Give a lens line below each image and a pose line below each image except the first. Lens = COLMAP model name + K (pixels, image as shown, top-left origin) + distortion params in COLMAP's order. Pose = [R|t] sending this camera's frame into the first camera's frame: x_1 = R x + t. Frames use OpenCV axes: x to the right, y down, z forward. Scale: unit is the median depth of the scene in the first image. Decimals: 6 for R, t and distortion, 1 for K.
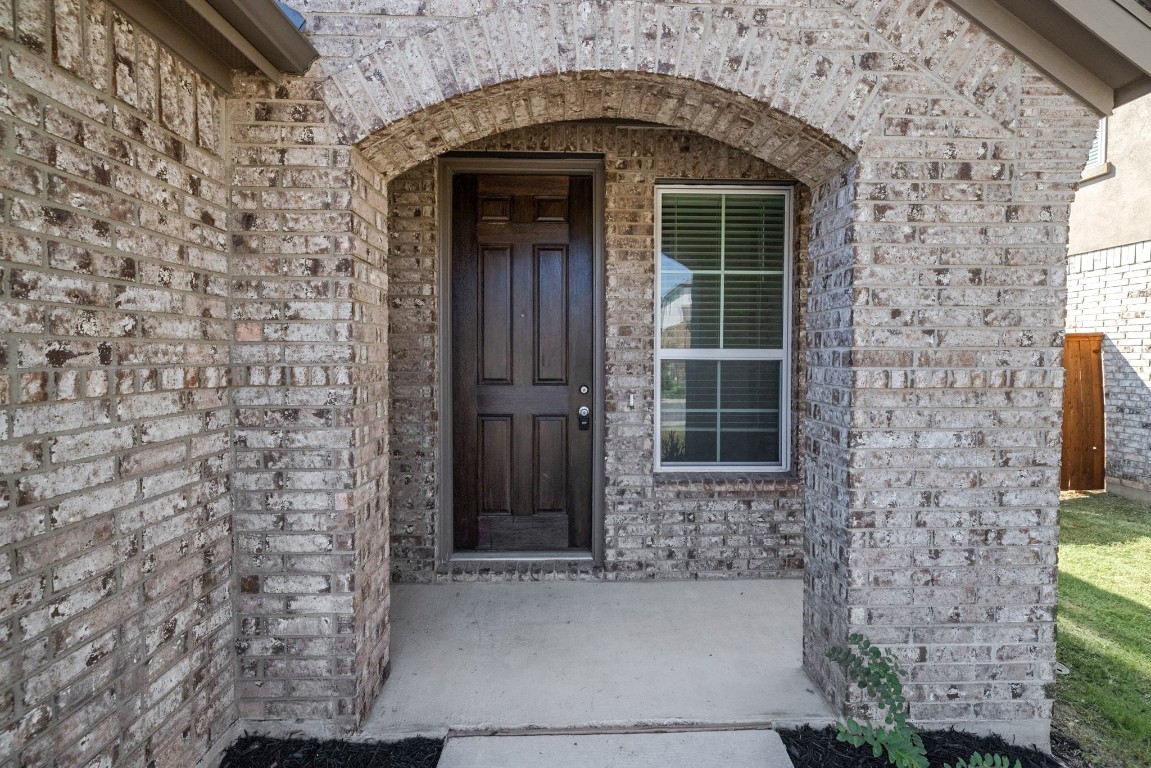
lens RADIAL K [[484.5, 0, 575.6], [0, 484.5, 376.7], [0, 0, 1]] dist [0.000757, -0.000965]
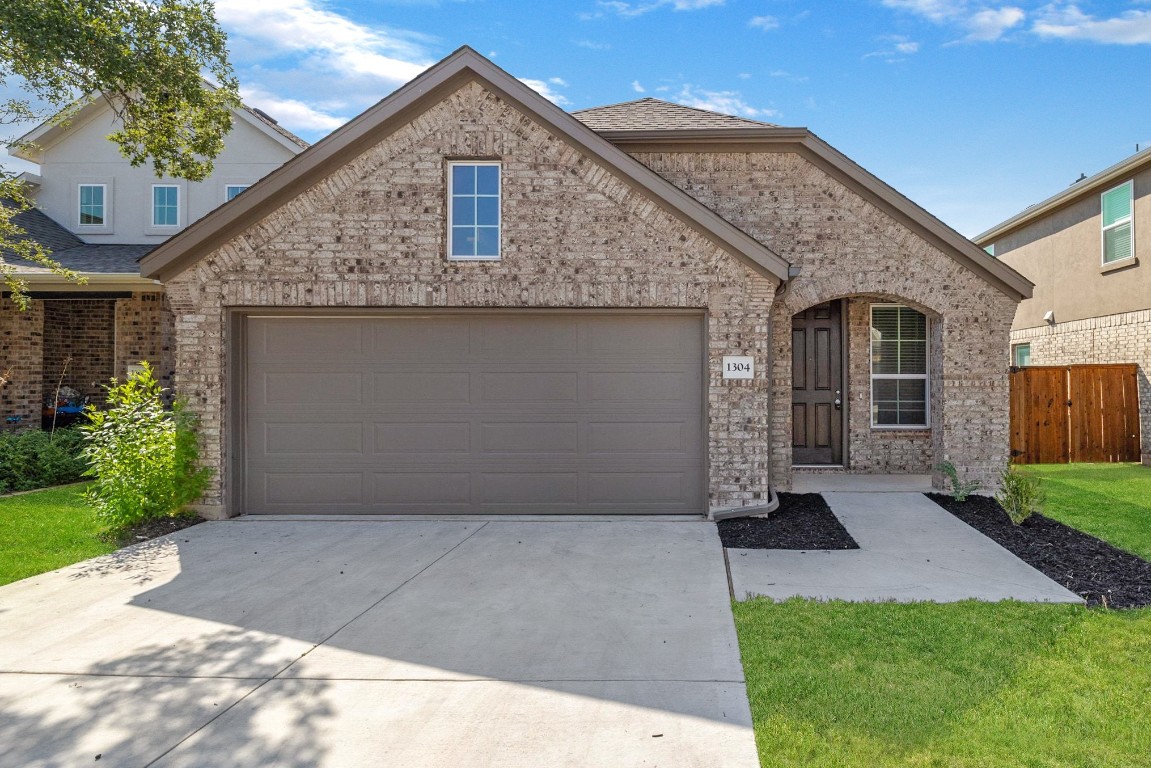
lens RADIAL K [[906.4, 0, 569.7], [0, 906.4, 384.0], [0, 0, 1]] dist [-0.002441, 0.013454]
pose [[0.999686, -0.001138, -0.025021, -1.181120], [0.000037, 0.999033, -0.043974, 0.182836], [0.025047, 0.043959, 0.998719, -3.409885]]
